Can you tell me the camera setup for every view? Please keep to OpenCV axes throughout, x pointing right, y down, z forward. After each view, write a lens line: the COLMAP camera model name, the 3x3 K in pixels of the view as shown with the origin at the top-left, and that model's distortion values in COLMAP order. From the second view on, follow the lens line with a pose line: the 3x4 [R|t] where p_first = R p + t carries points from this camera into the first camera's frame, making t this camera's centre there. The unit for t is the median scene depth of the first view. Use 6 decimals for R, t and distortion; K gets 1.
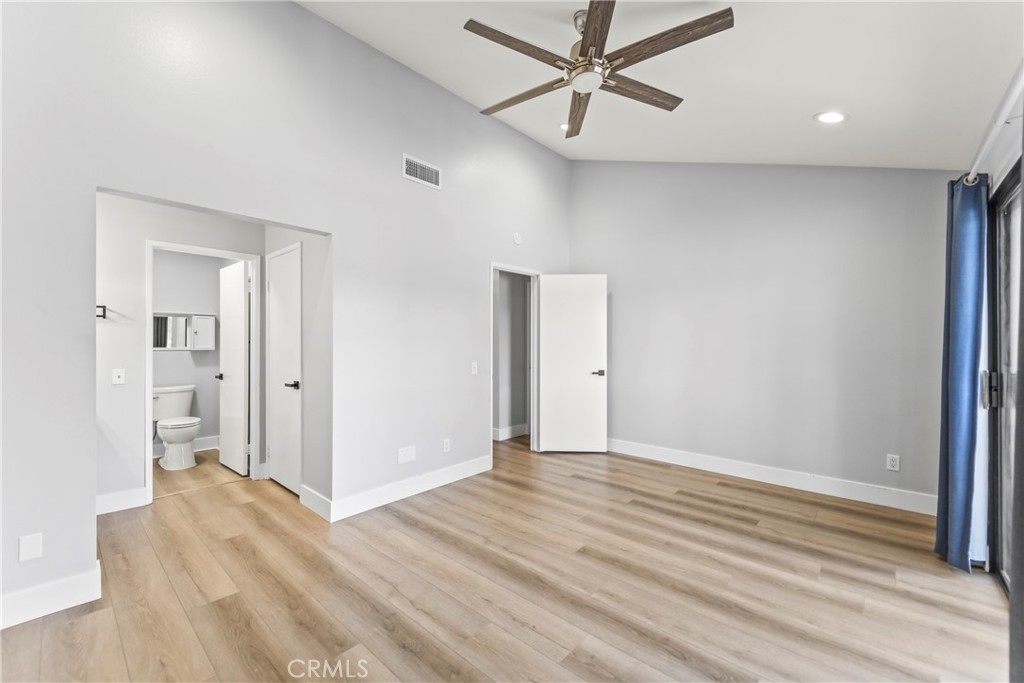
lens RADIAL K [[411.9, 0, 516.2], [0, 411.9, 342.6], [0, 0, 1]] dist [0.004735, -0.000052]
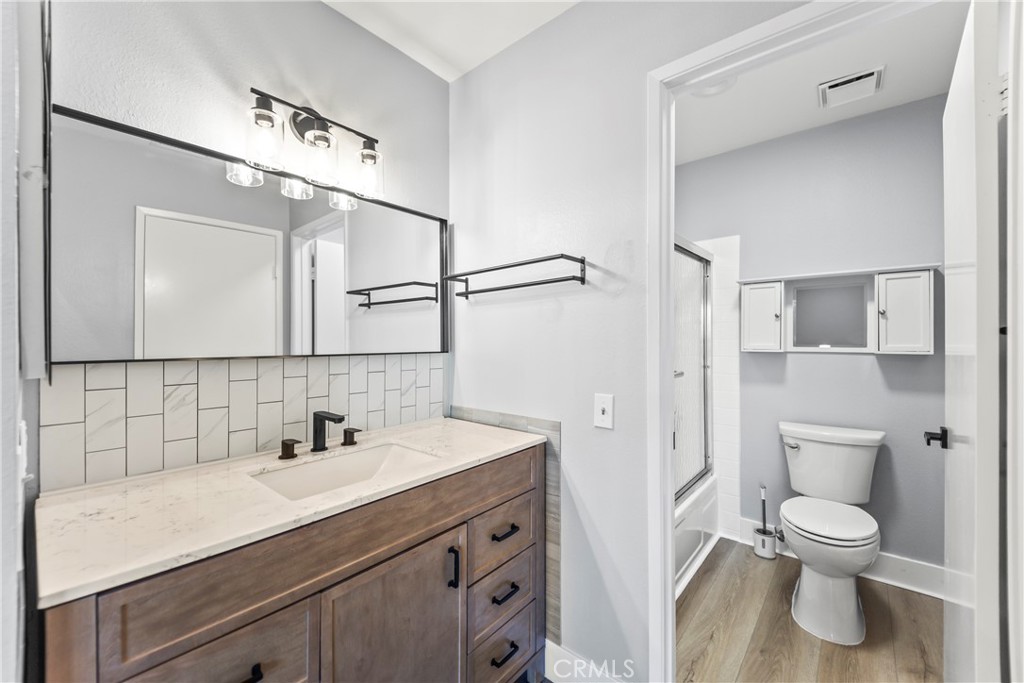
lens RADIAL K [[411.9, 0, 510.0], [0, 411.9, 337.3], [0, 0, 1]] dist [0.004735, -0.000052]
pose [[0.011314, -0.007159, -0.999910, -0.397837], [-0.000674, 0.999974, -0.007167, 0.004665], [0.999936, 0.000755, 0.011309, 0.690376]]
